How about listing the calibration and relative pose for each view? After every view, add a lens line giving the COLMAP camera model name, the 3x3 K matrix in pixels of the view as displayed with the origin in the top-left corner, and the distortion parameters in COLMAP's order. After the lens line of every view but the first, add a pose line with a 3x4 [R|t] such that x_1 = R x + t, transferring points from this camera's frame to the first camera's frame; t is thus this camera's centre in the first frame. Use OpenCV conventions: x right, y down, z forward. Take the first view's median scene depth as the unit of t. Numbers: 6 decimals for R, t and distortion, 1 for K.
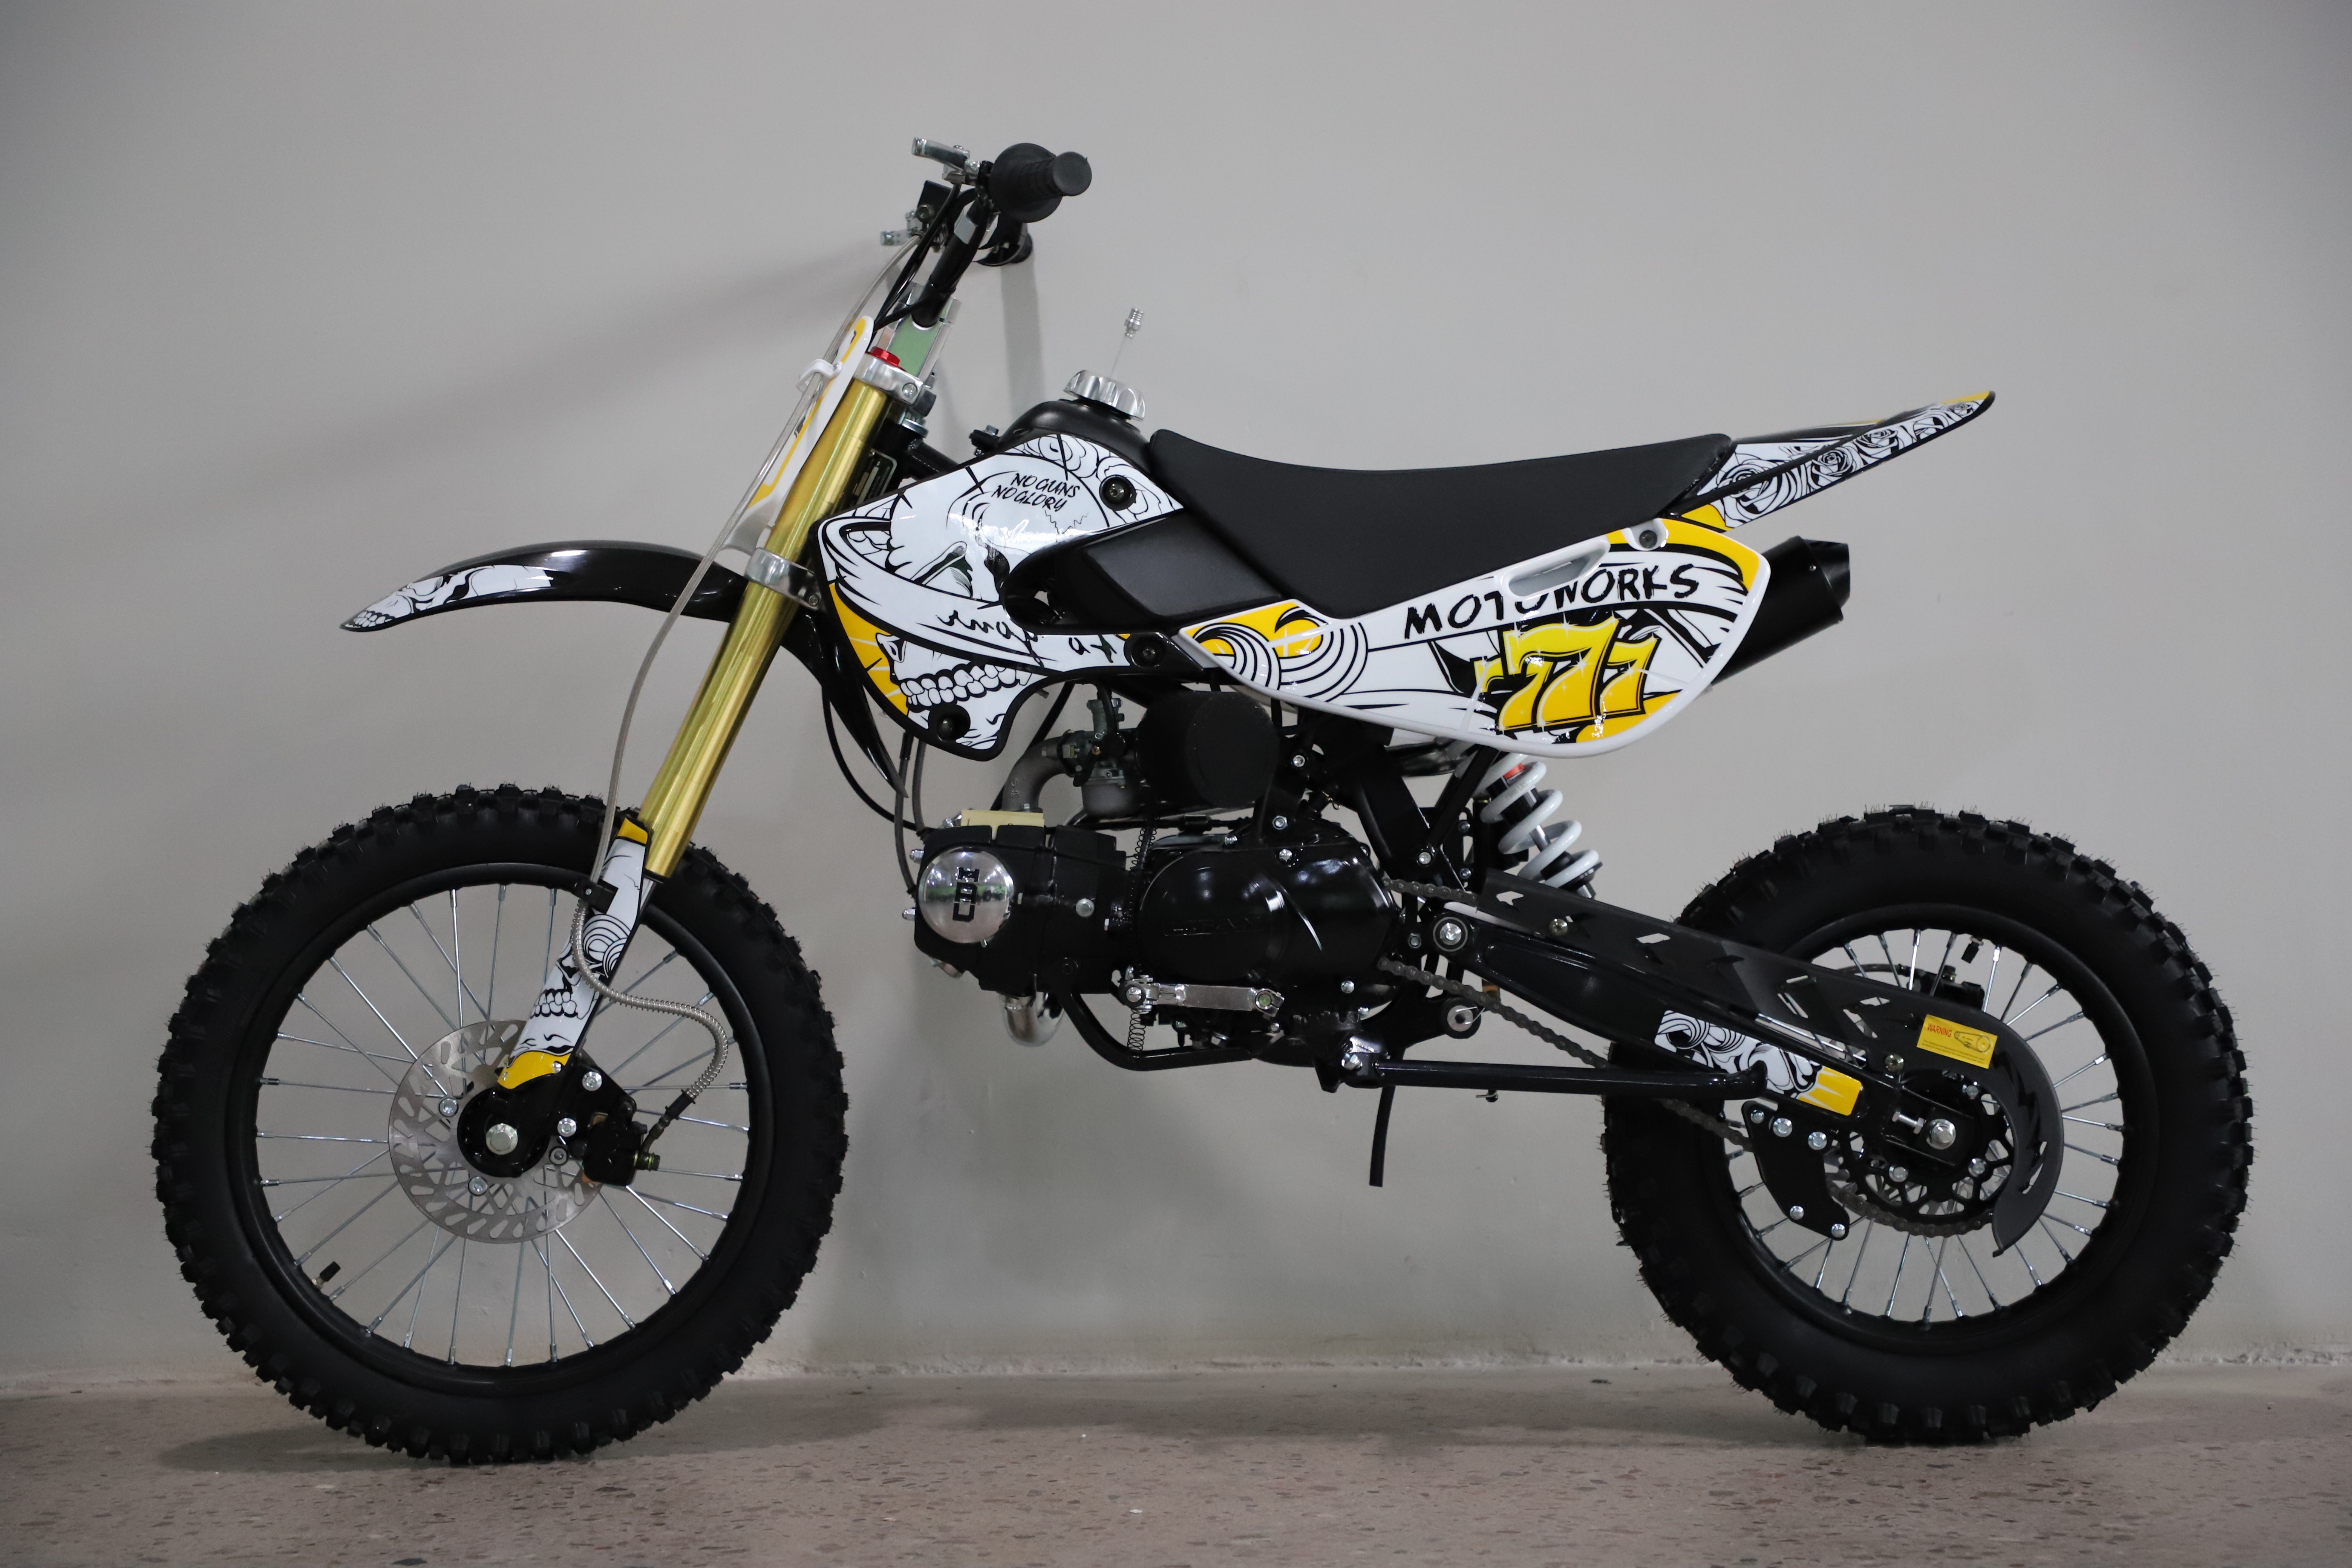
lens RADIAL K [[4742.7, 0, 1176.0], [0, 4742.7, 784.0], [0, 0, 1]] dist [0.011450, -0.075968]
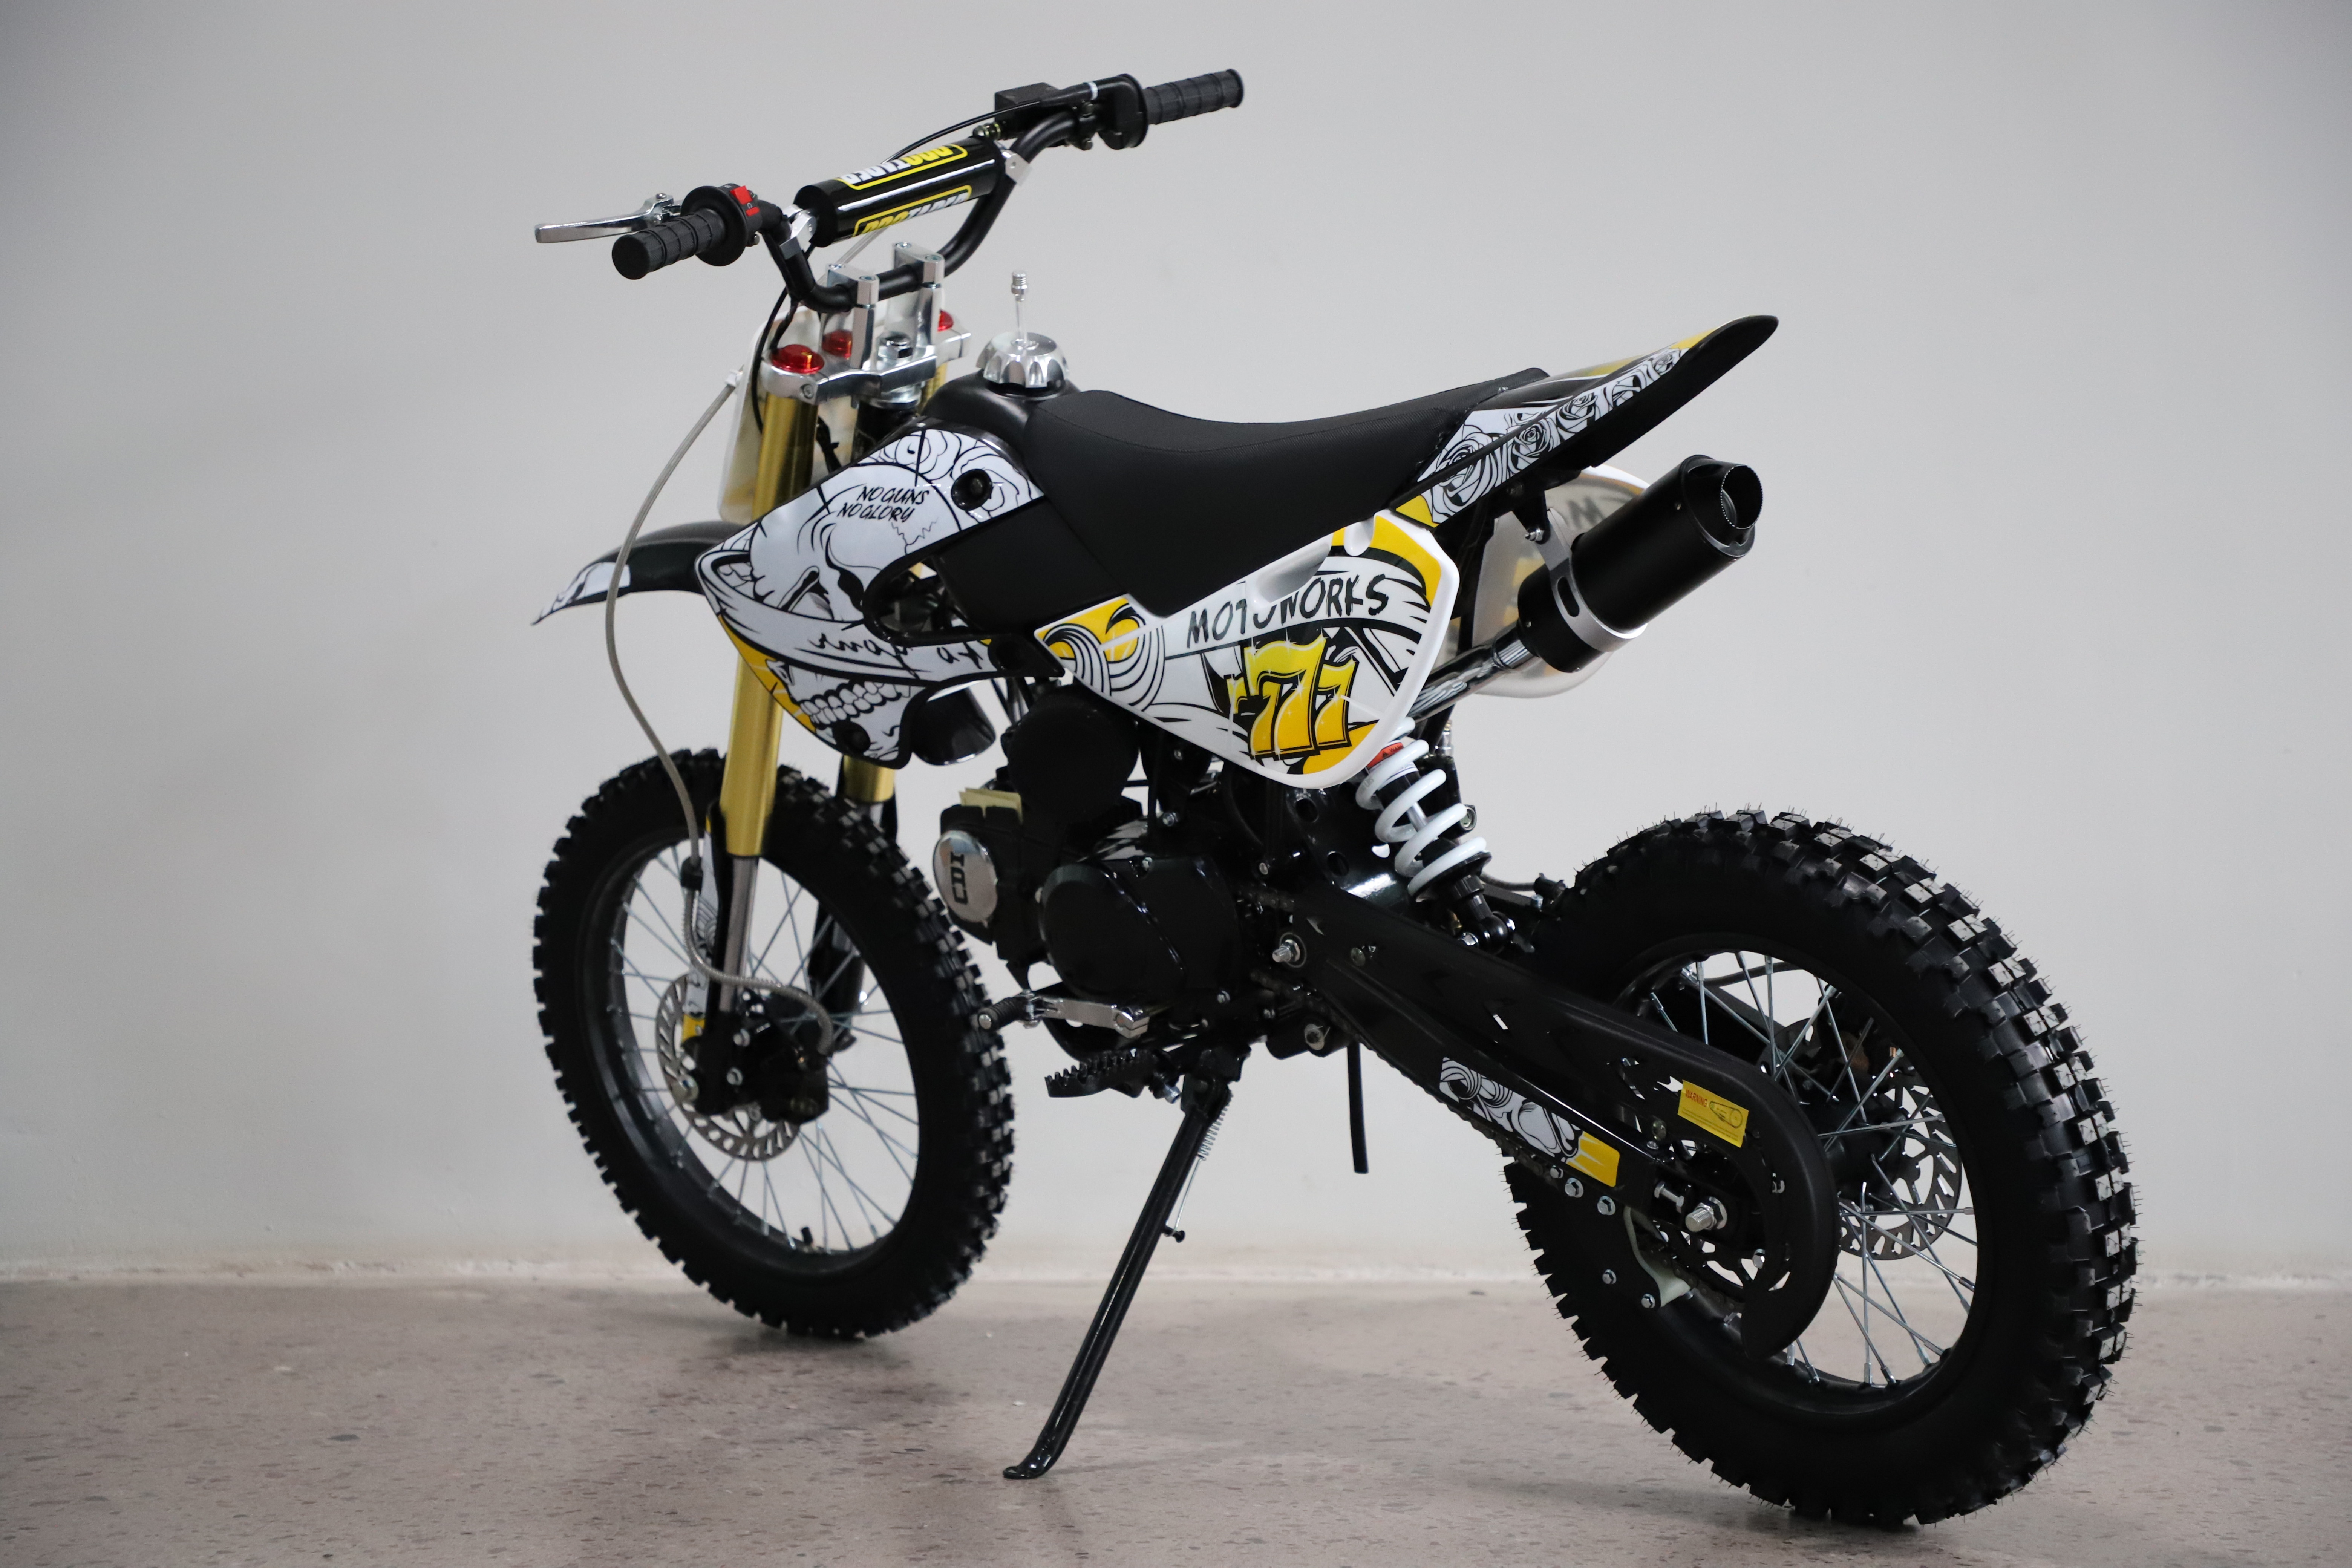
lens RADIAL K [[4742.7, 0, 1176.0], [0, 4742.7, 784.0], [0, 0, 1]] dist [0.011450, -0.075968]
pose [[0.676975, 0.036596, -0.735096, 0.728921], [0.176817, 0.961427, 0.210701, -0.200745], [0.714451, -0.272617, 0.644391, 0.398489]]
